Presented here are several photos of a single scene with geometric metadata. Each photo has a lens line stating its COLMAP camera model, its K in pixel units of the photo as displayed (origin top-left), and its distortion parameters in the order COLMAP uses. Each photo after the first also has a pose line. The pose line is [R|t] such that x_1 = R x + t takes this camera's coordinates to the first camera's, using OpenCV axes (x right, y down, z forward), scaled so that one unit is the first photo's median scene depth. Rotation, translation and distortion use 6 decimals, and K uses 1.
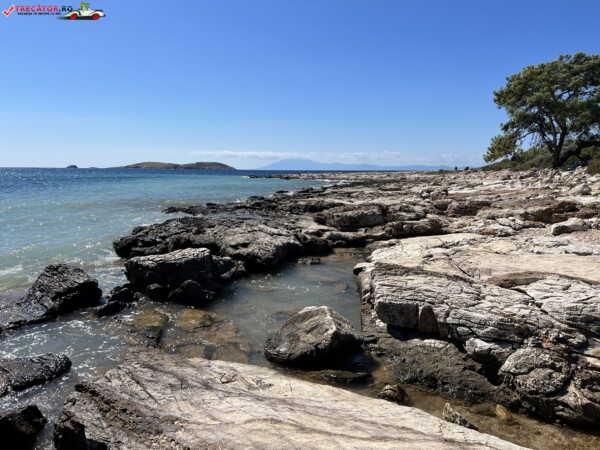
lens RADIAL K [[456.5, 0, 295.5], [0, 456.5, 226.3], [0, 0, 1]] dist [0.053174, -0.054728]
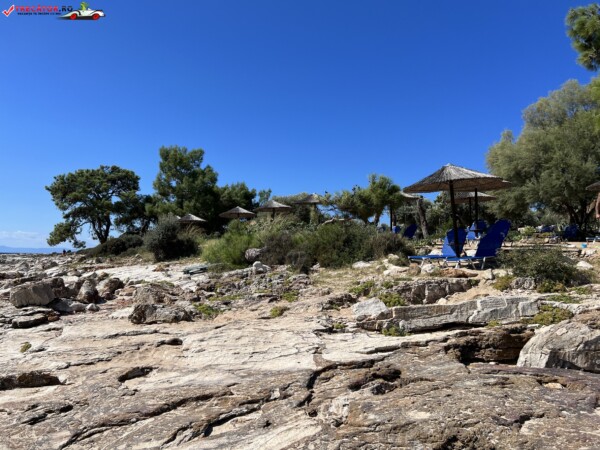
lens RADIAL K [[456.5, 0, 298.2], [0, 456.5, 230.2], [0, 0, 1]] dist [0.053174, -0.054728]
pose [[0.741313, 0.054138, 0.668972, 0.110308], [0.062388, 0.986867, -0.148998, 0.029367], [-0.668253, 0.152190, 0.728201, -0.233170]]
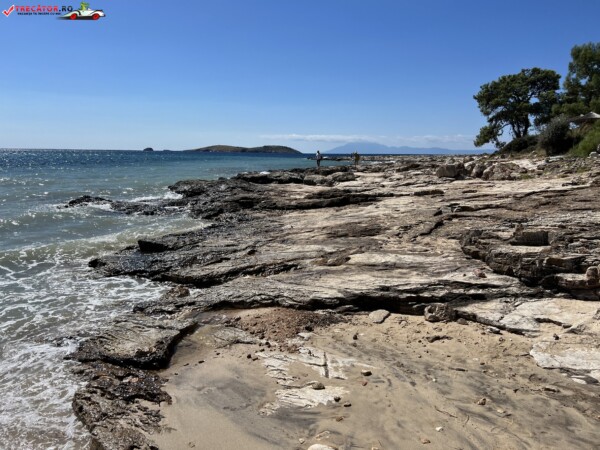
lens RADIAL K [[456.5, 0, 300.0], [0, 456.5, 231.4], [0, 0, 1]] dist [0.053174, -0.054728]
pose [[0.991223, 0.028356, -0.129125, 0.089987], [-0.022395, 0.998626, 0.047380, 0.054558], [0.130291, -0.044073, 0.990496, -0.401811]]
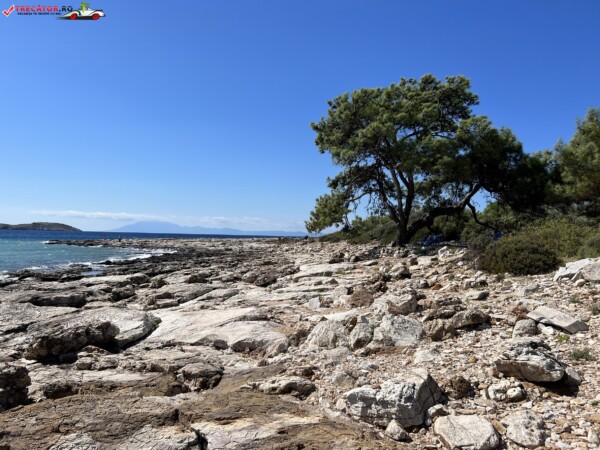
lens RADIAL K [[456.5, 0, 298.6], [0, 456.5, 227.9], [0, 0, 1]] dist [0.053174, -0.054728]
pose [[0.953141, 0.023092, 0.301644, 0.199540], [0.018198, 0.990901, -0.133359, -0.059072], [-0.301979, 0.132599, 0.944048, 0.378804]]
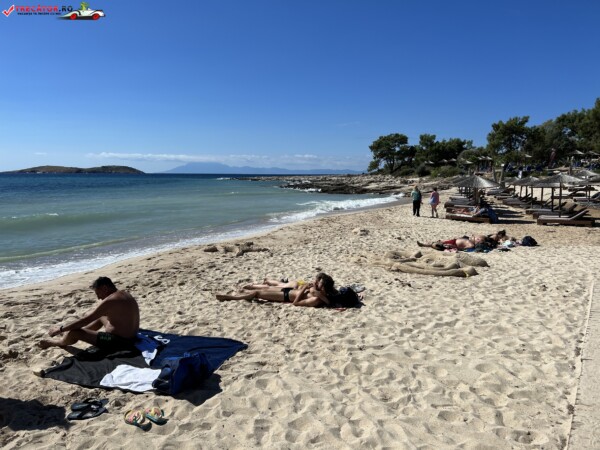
lens RADIAL K [[456.5, 0, 299.3], [0, 456.5, 229.3], [0, 0, 1]] dist [0.053174, -0.054728]
pose [[0.979107, -0.029660, 0.201170, -0.457414], [0.029870, 0.999552, 0.001990, 0.157328], [-0.201139, 0.004060, 0.979554, -1.350299]]
